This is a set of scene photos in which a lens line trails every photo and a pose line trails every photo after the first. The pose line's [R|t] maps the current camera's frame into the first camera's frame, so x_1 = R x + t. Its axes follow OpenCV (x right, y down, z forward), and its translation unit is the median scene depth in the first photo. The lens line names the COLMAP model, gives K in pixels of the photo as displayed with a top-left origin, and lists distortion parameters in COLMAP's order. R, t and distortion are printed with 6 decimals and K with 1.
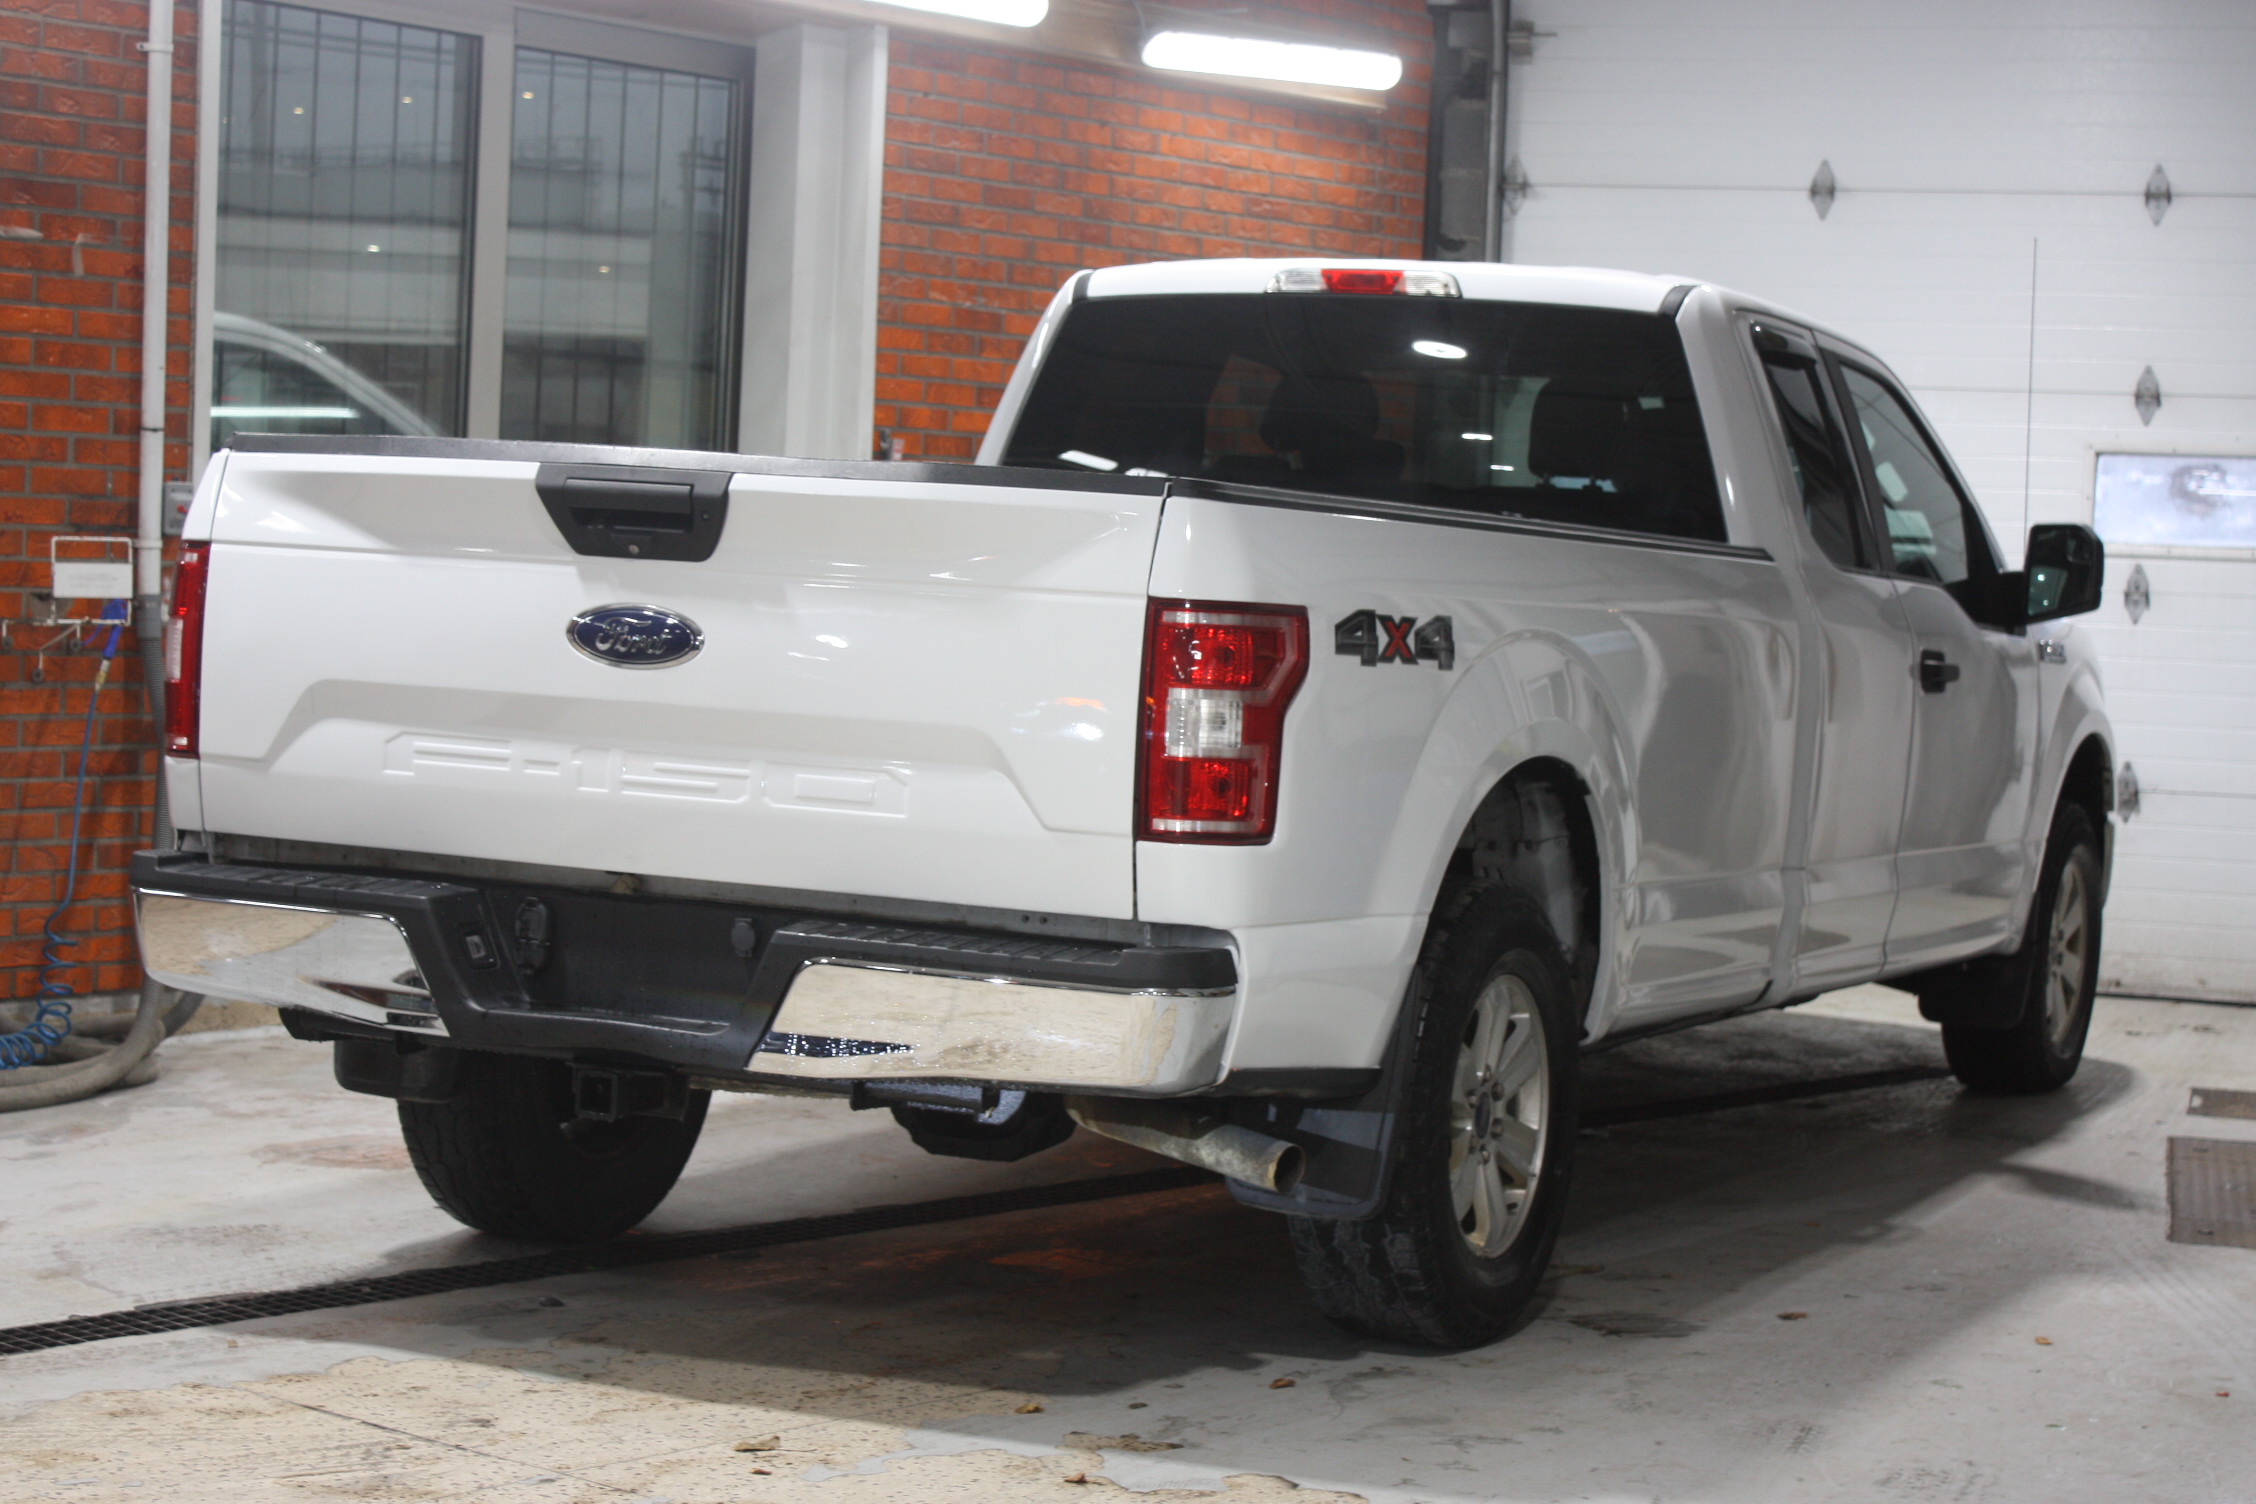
lens RADIAL K [[4090.6, 0, 1126.6], [0, 4090.6, 754.9], [0, 0, 1]] dist [0.030321, 0.000000]
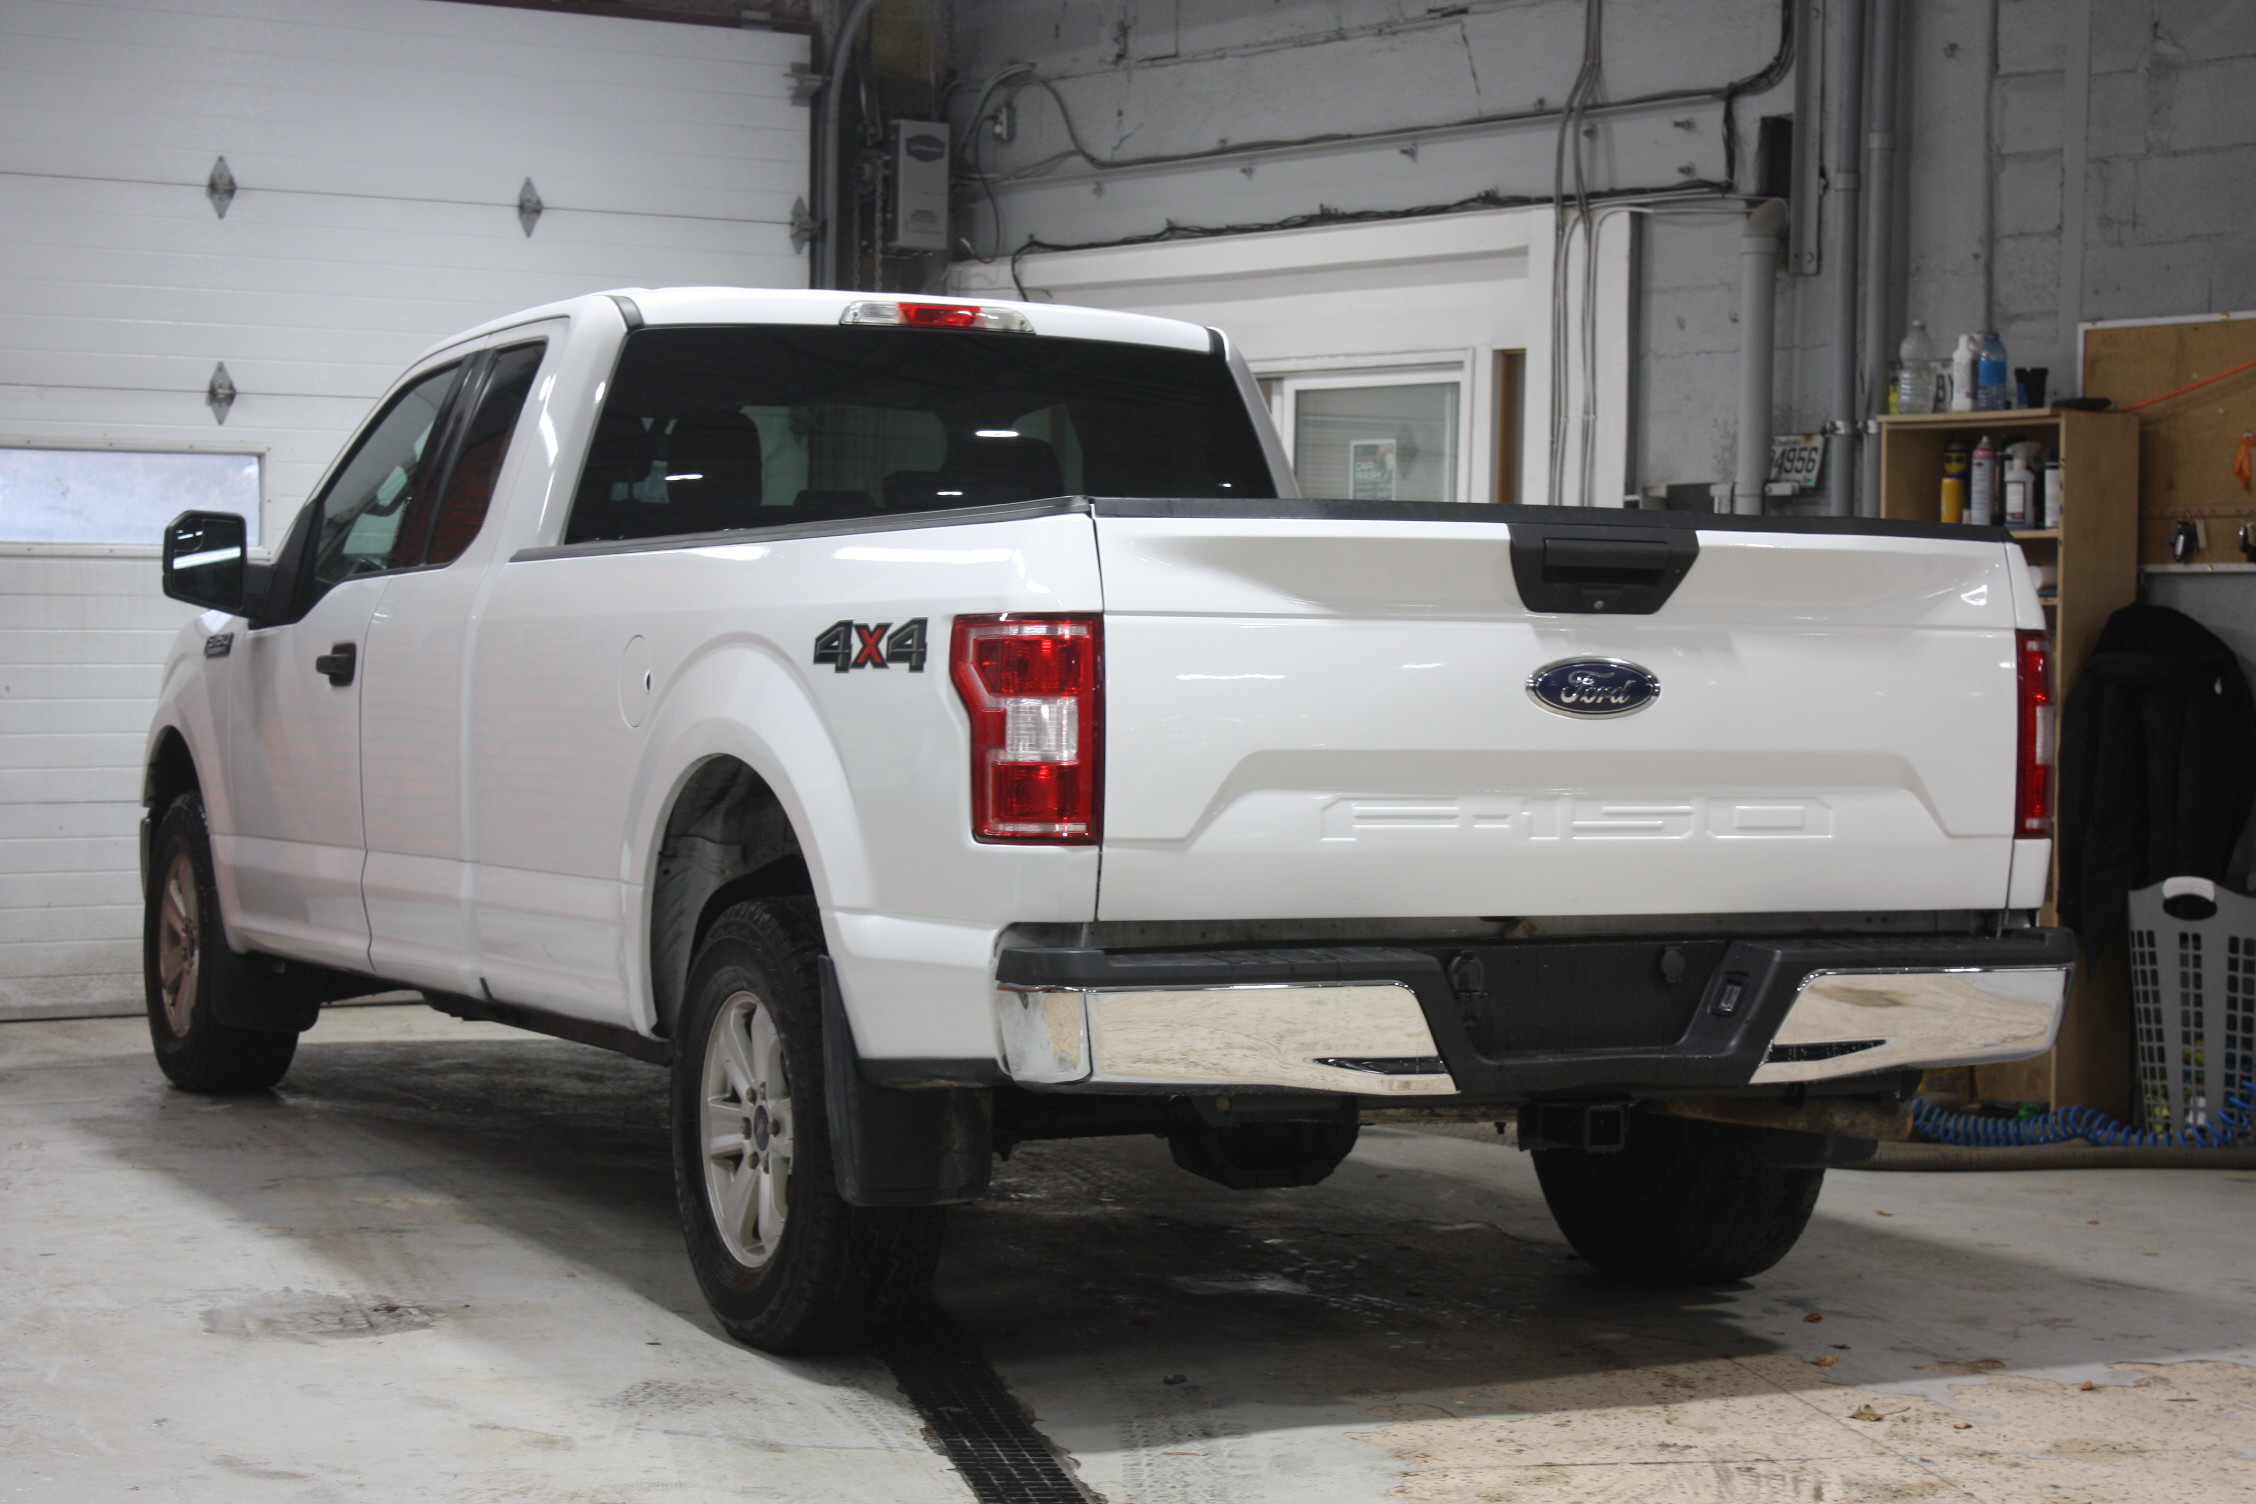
lens RADIAL K [[4510.5, 0, 1135.3], [0, 4510.5, 741.4], [0, 0, 1]] dist [0.078562, 0.000000]
pose [[0.636157, -0.058785, 0.769317, -1.016155], [0.059282, 0.997870, 0.027228, -0.050370], [-0.769279, 0.028285, 0.638287, 0.332496]]
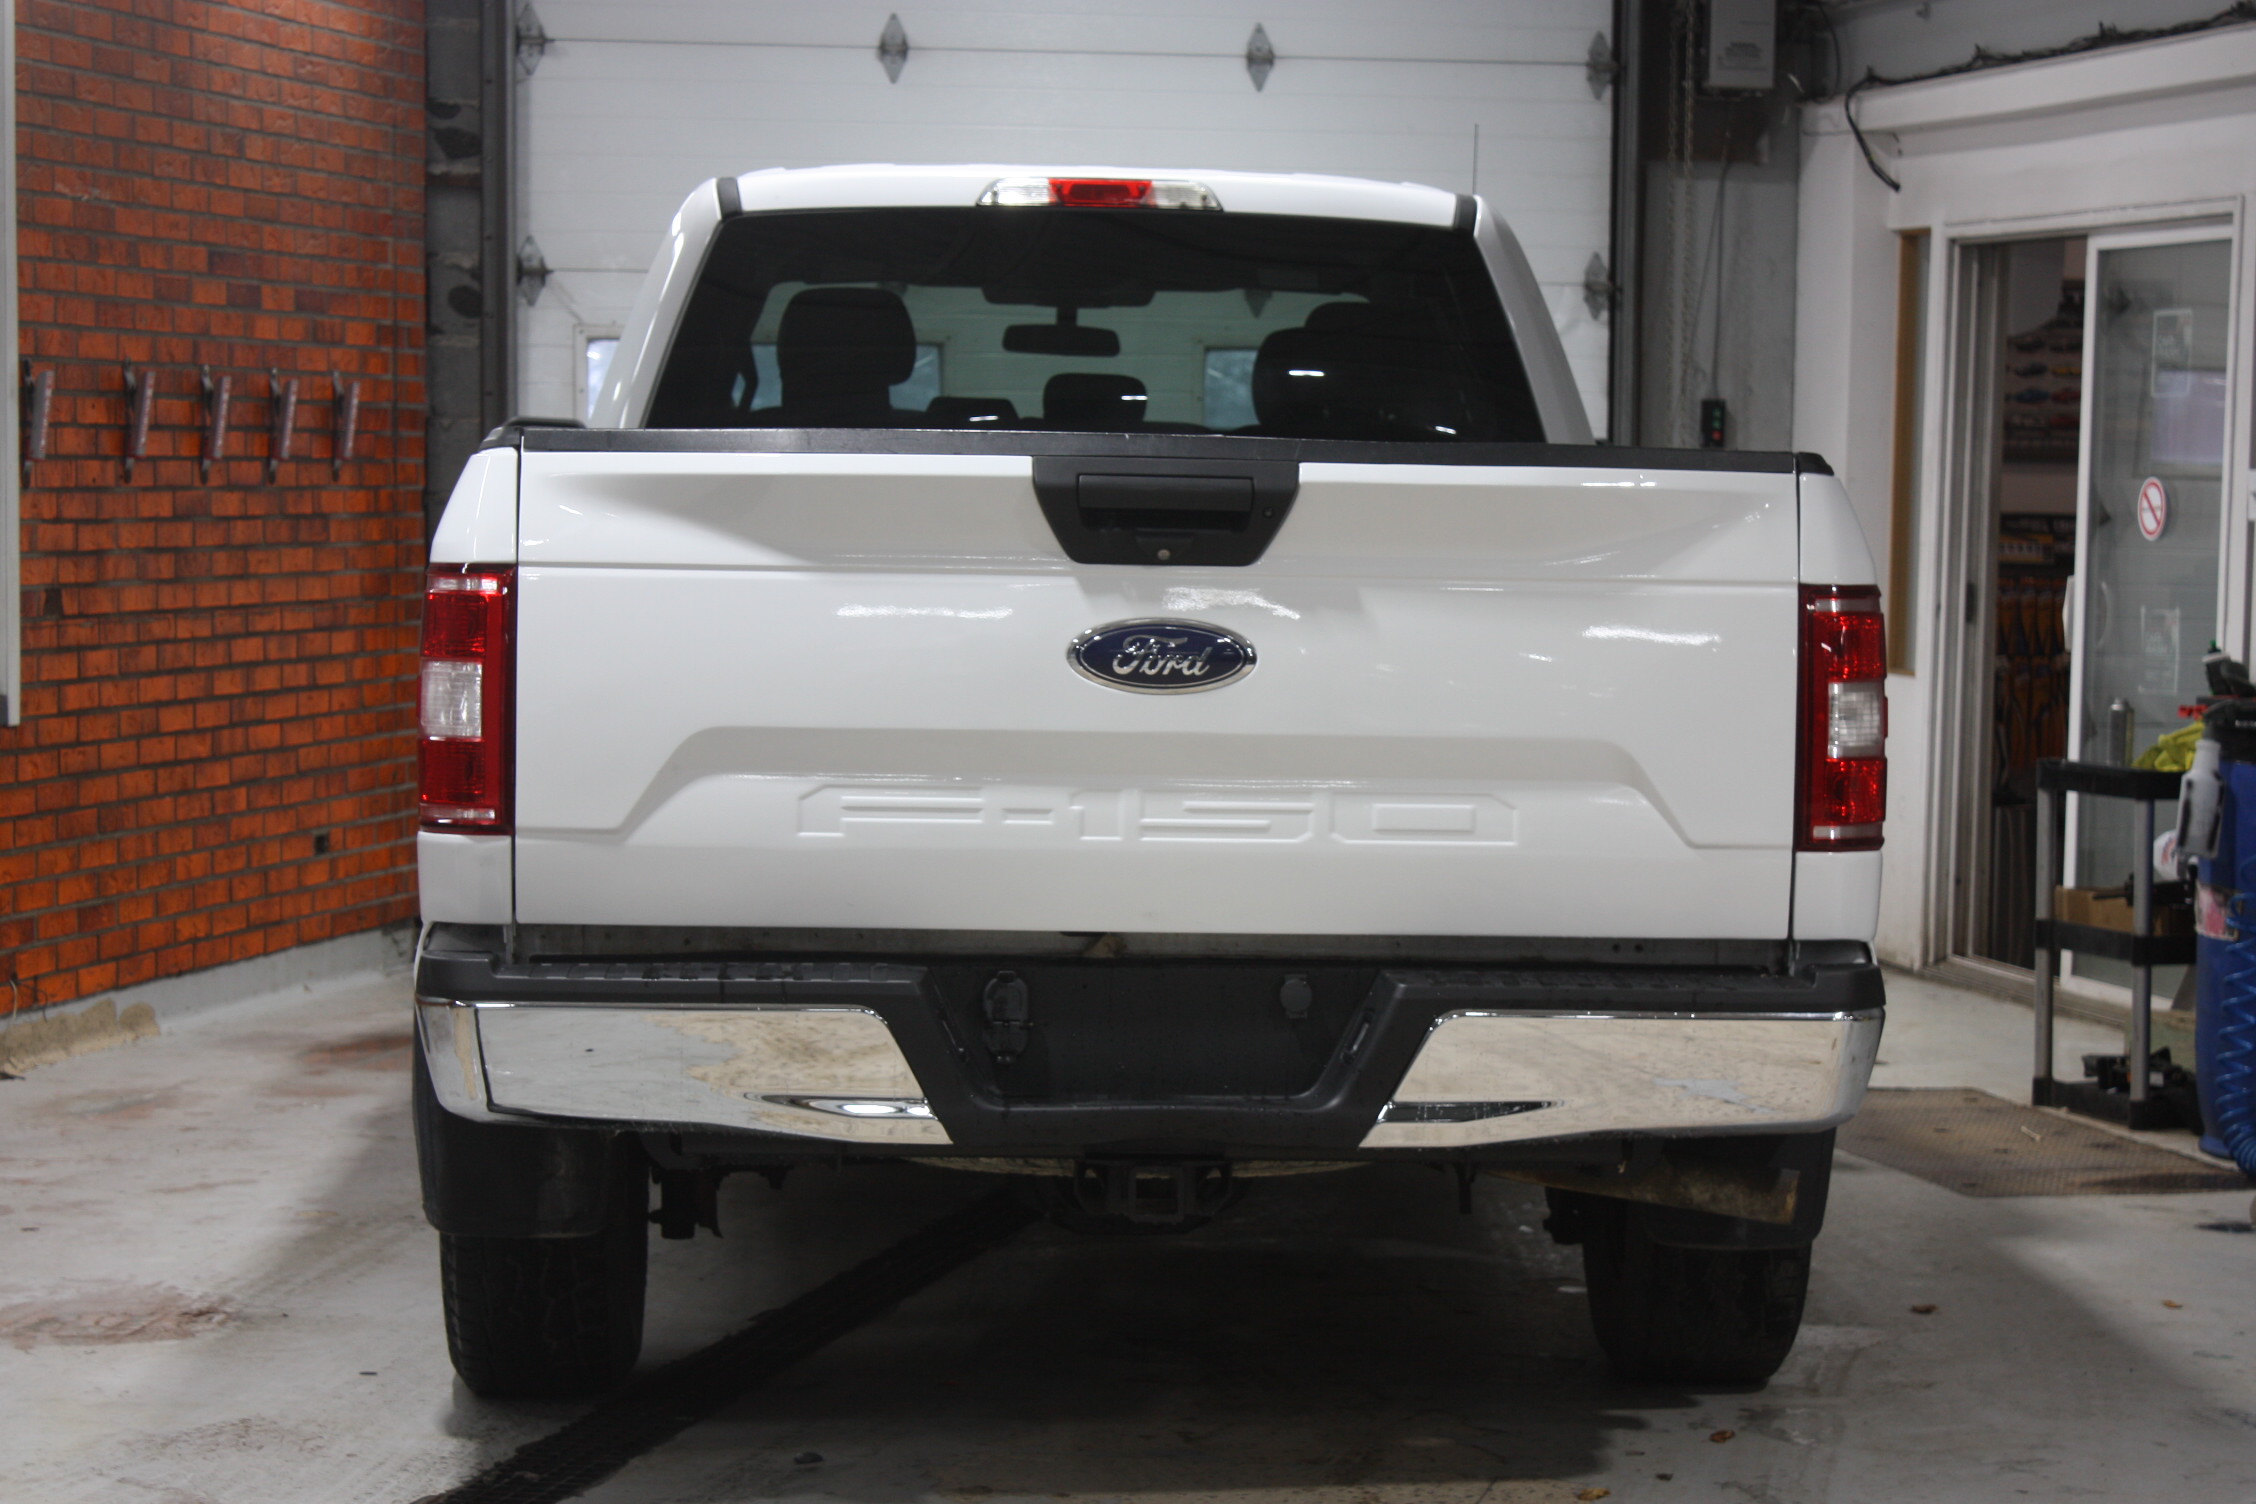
lens RADIAL K [[5090.0, 0, 1122.6], [0, 5090.0, 757.9], [0, 0, 1]] dist [0.048985, 0.000000]
pose [[0.882737, -0.062287, 0.465720, -0.585763], [0.054236, 0.998057, 0.030683, -0.038301], [-0.466726, -0.001827, 0.884400, 0.059120]]
